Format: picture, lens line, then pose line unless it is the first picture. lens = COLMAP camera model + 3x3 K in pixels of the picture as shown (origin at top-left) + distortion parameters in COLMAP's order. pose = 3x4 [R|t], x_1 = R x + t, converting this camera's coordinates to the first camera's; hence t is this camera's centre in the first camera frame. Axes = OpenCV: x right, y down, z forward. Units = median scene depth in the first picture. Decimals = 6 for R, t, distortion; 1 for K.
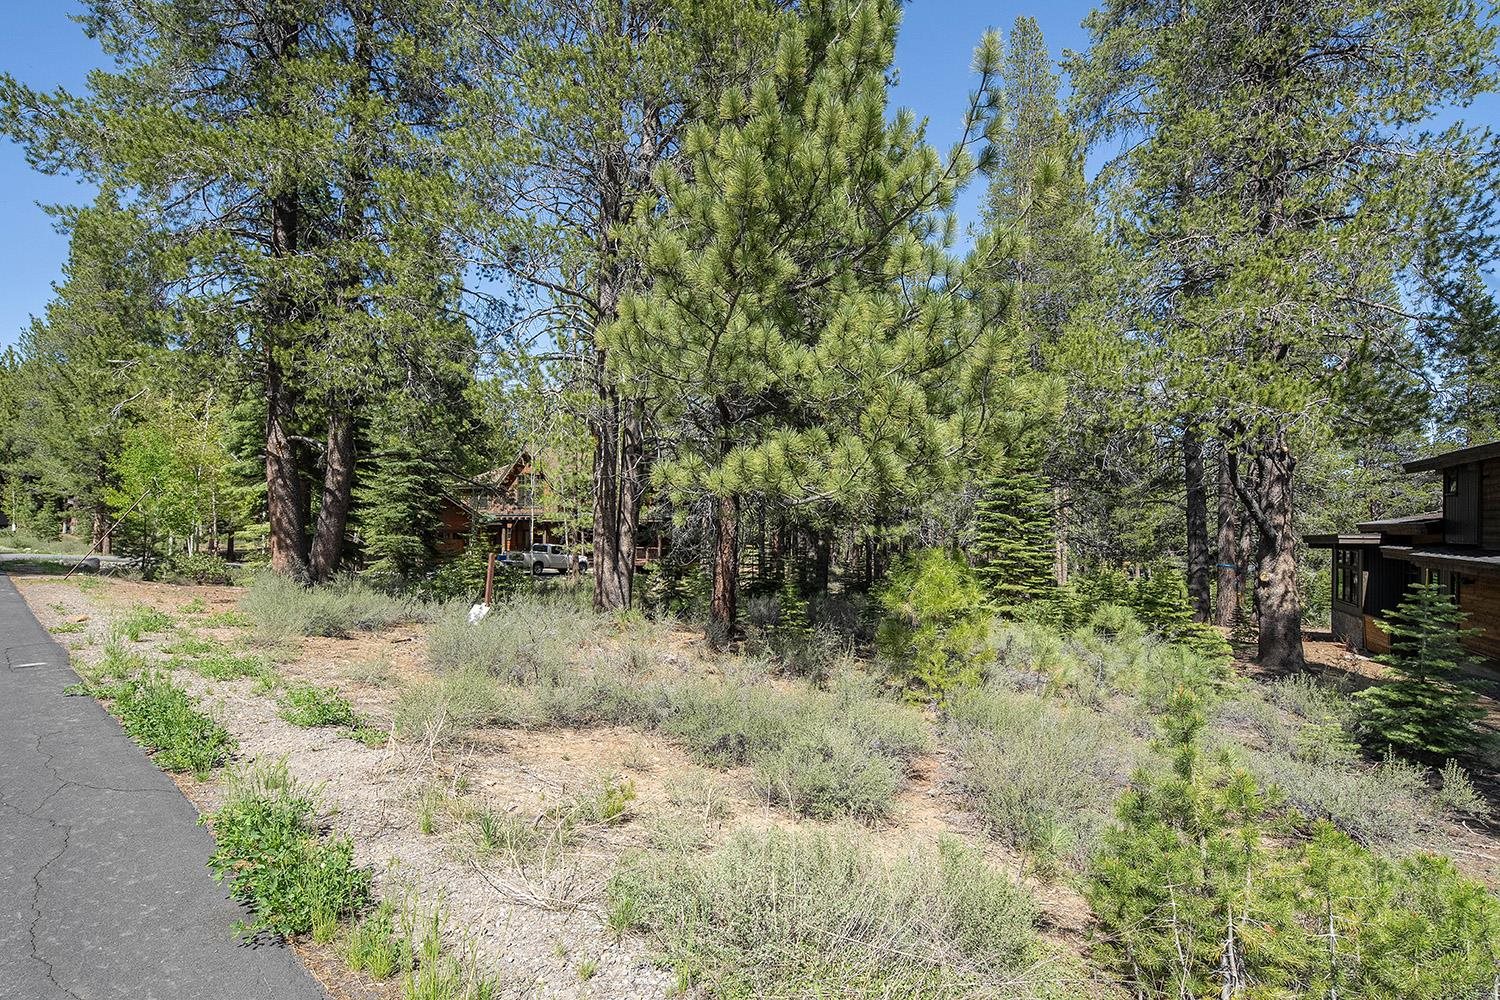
lens RADIAL K [[730.5, 0, 749.8], [0, 730.5, 541.3], [0, 0, 1]] dist [0.014329, -0.008858]
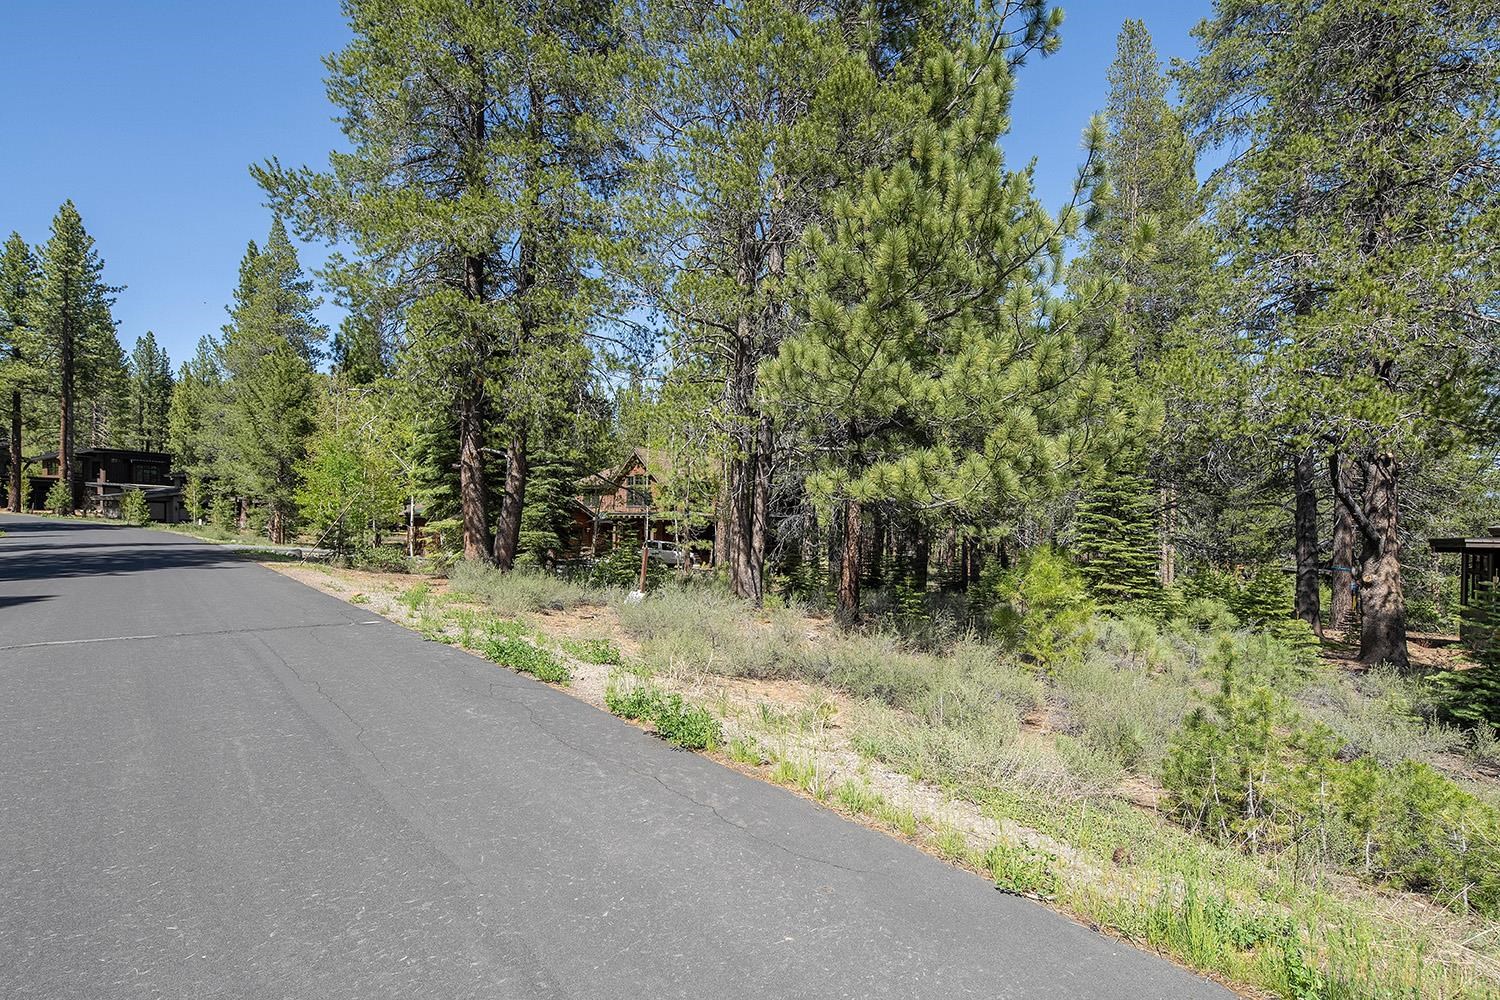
lens RADIAL K [[730.5, 0, 749.8], [0, 730.5, 541.3], [0, 0, 1]] dist [0.014329, -0.008858]
pose [[0.993008, 0.009155, -0.117689, -0.052218], [-0.008967, 0.999958, 0.002131, 0.002117], [0.117703, -0.001061, 0.993048, -0.154395]]
